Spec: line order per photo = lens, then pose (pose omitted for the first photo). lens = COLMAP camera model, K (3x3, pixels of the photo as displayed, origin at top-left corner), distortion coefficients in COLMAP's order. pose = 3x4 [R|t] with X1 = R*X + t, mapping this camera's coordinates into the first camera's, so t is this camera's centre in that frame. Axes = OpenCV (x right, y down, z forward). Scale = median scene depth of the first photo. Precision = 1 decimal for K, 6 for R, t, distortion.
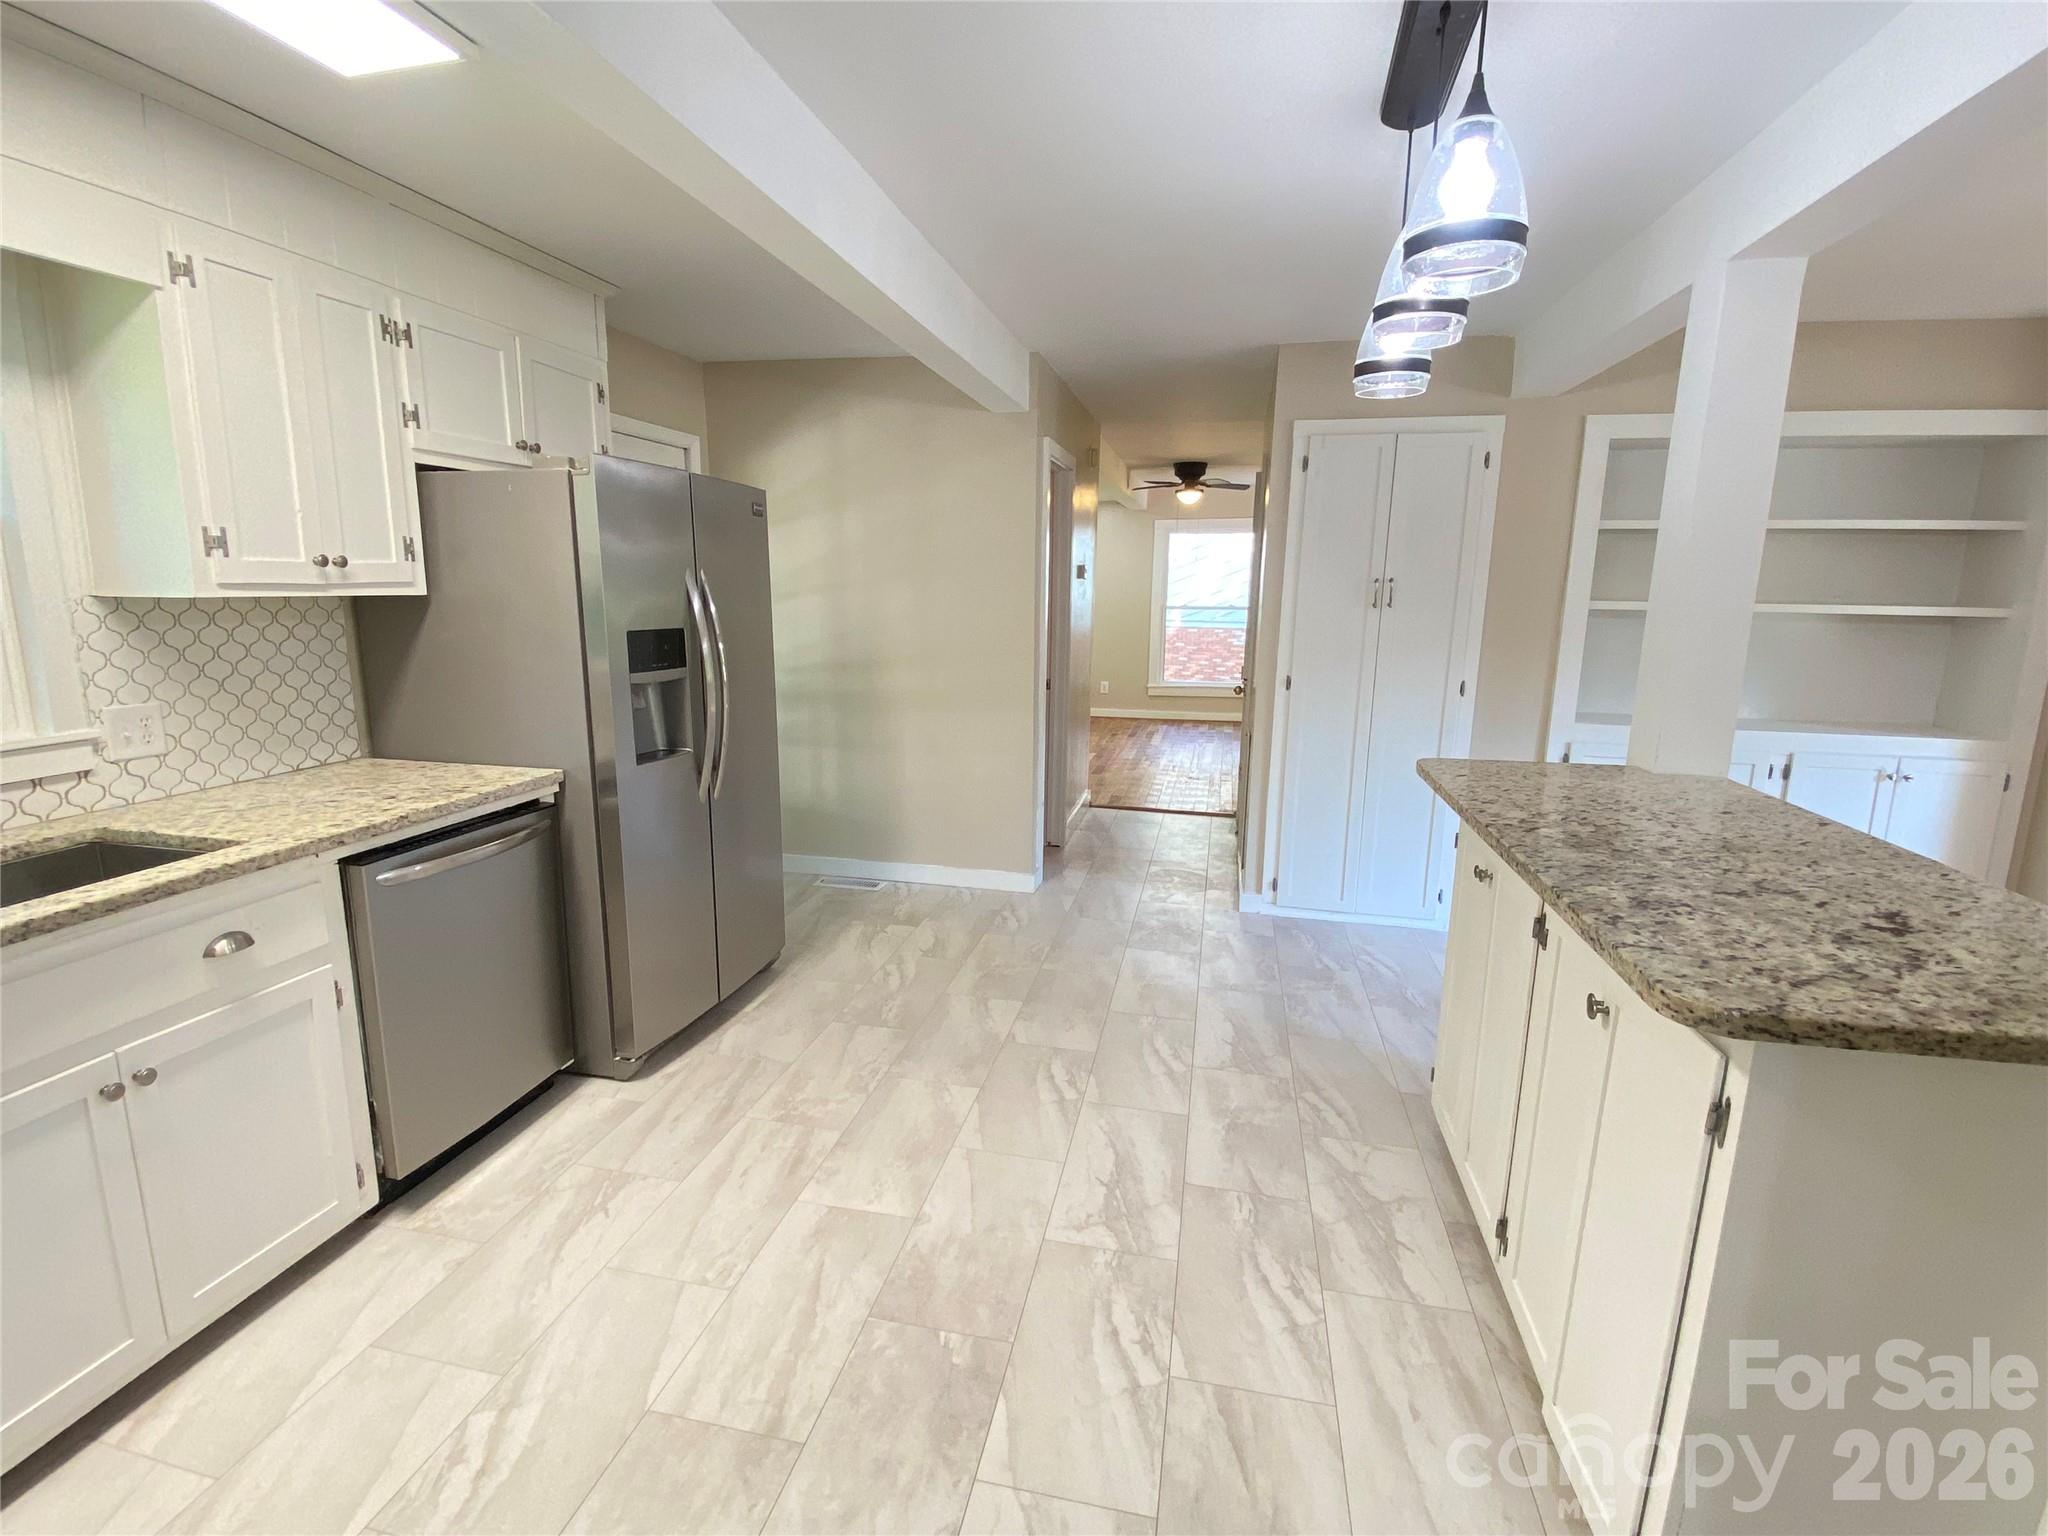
lens RADIAL K [[946.6, 0, 1017.7], [0, 946.6, 767.8], [0, 0, 1]] dist [0.014641, -0.016868]
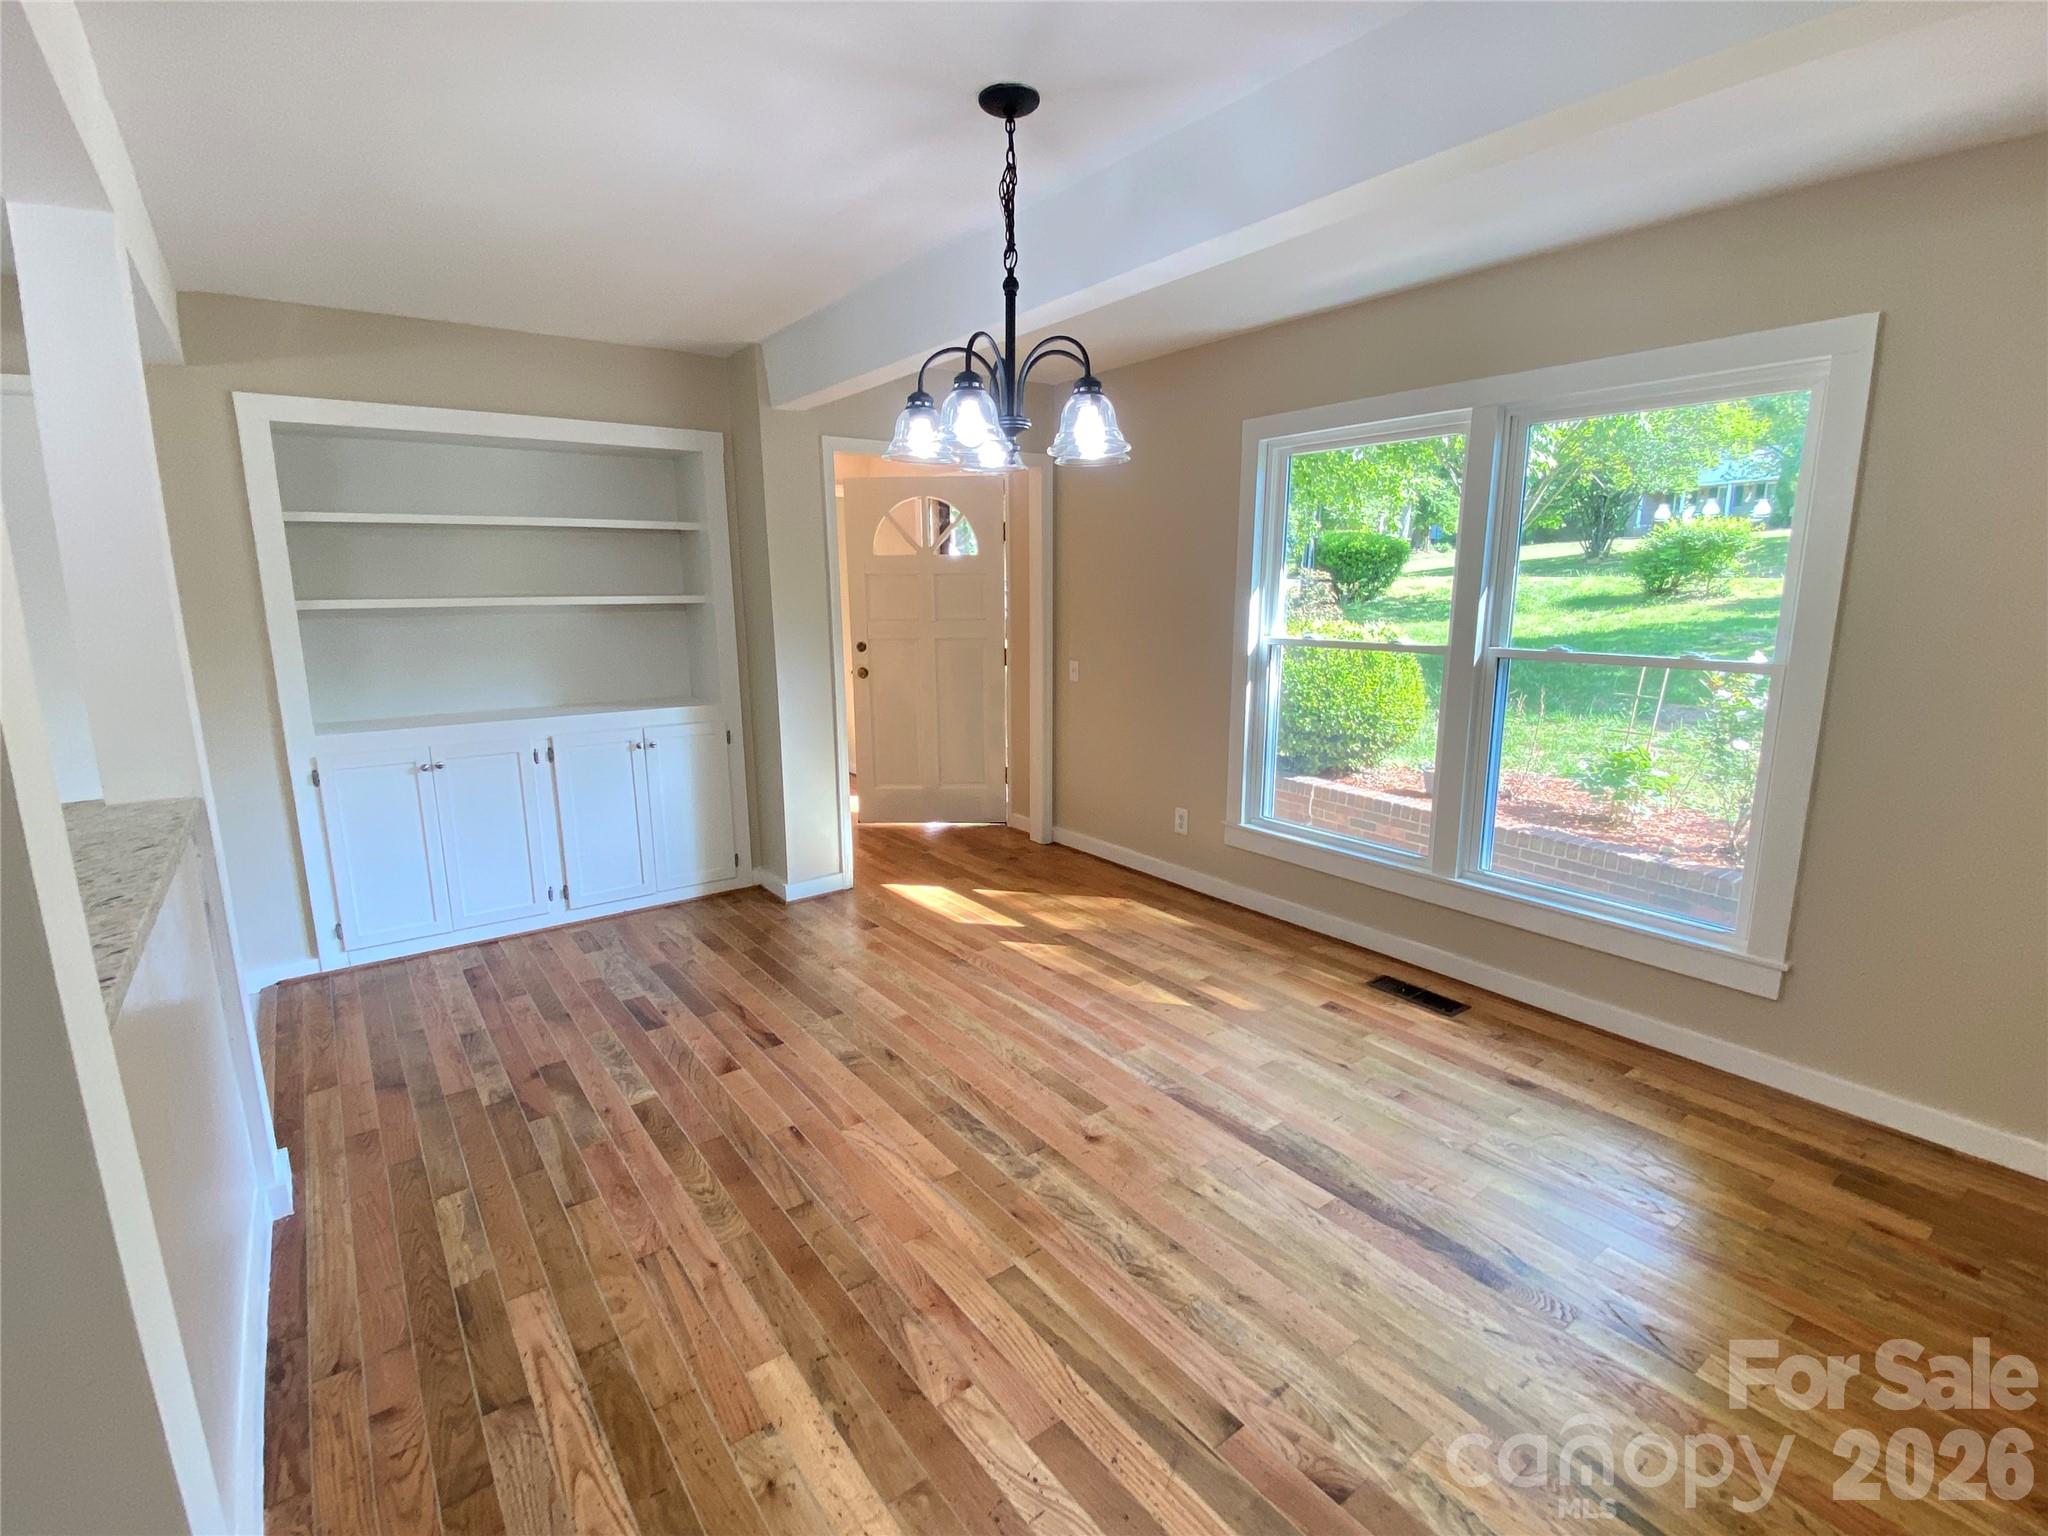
lens RADIAL K [[946.6, 0, 1015.1], [0, 946.6, 778.1], [0, 0, 1]] dist [0.014641, -0.016868]
pose [[0.658279, -0.166841, 0.734052, 0.601179], [0.160043, 0.983855, 0.080096, 0.046141], [-0.735564, 0.064755, 0.674353, -0.172950]]
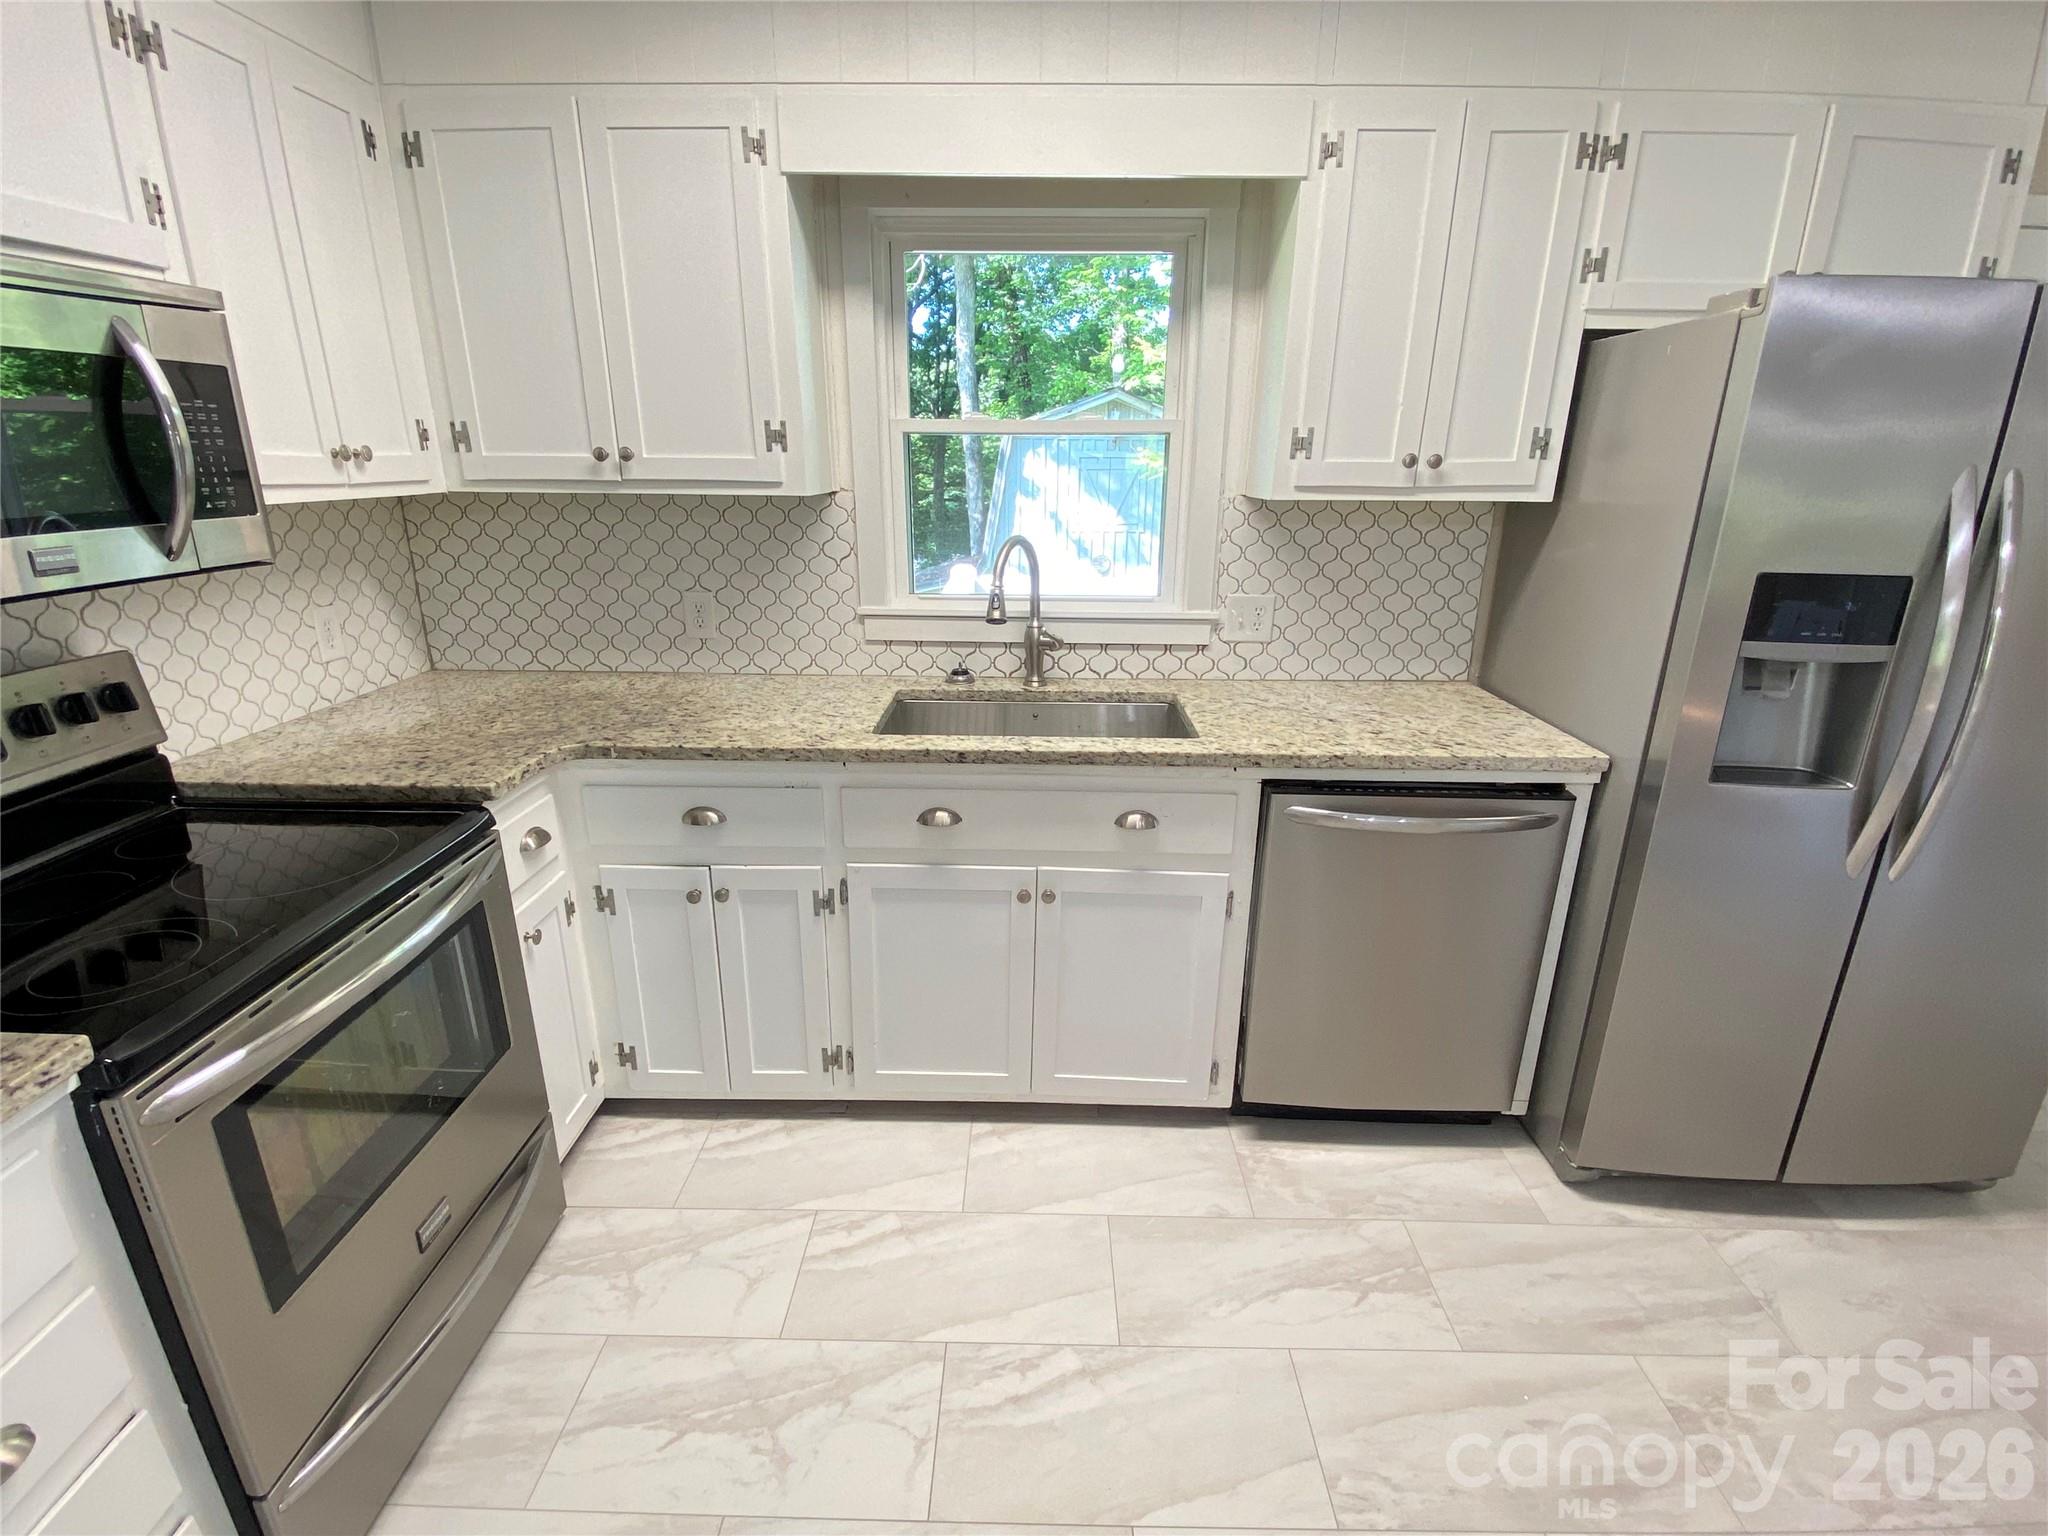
lens RADIAL K [[946.6, 0, 1019.6], [0, 946.6, 771.3], [0, 0, 1]] dist [0.014641, -0.016868]
pose [[0.198805, 0.295392, -0.934463, 0.121445], [-0.194485, 0.946423, 0.257796, -0.098961], [0.960548, 0.130487, 0.245603, 0.458612]]
